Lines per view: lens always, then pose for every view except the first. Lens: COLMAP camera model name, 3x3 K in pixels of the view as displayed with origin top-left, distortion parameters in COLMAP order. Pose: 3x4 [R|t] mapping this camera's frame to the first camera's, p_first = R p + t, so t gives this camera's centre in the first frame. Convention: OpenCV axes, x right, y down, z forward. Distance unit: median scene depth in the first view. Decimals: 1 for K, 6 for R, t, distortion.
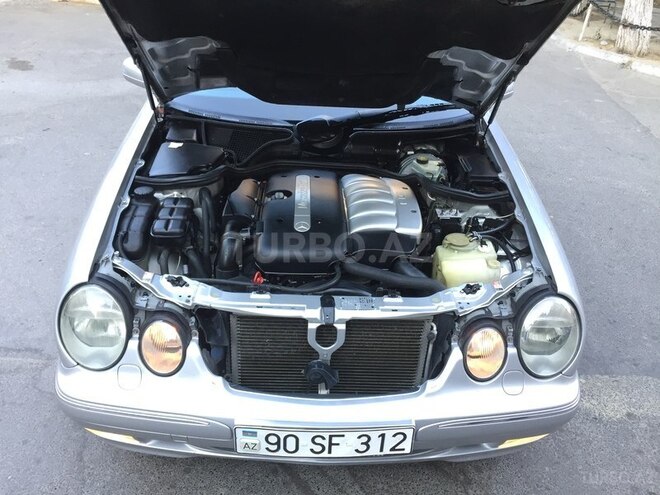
lens RADIAL K [[564.1, 0, 330.0], [0, 564.1, 247.5], [0, 0, 1]] dist [0.084335, -0.121300]
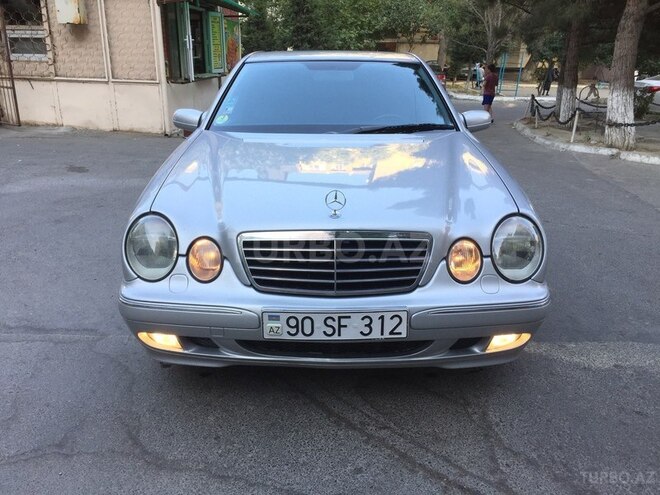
lens RADIAL K [[564.1, 0, 330.0], [0, 564.1, 247.5], [0, 0, 1]] dist [0.084335, -0.121300]
pose [[0.998515, -0.037686, -0.039330, 0.033551], [0.027035, 0.969700, -0.242798, 0.465719], [0.047289, 0.241375, 0.969279, -0.215640]]
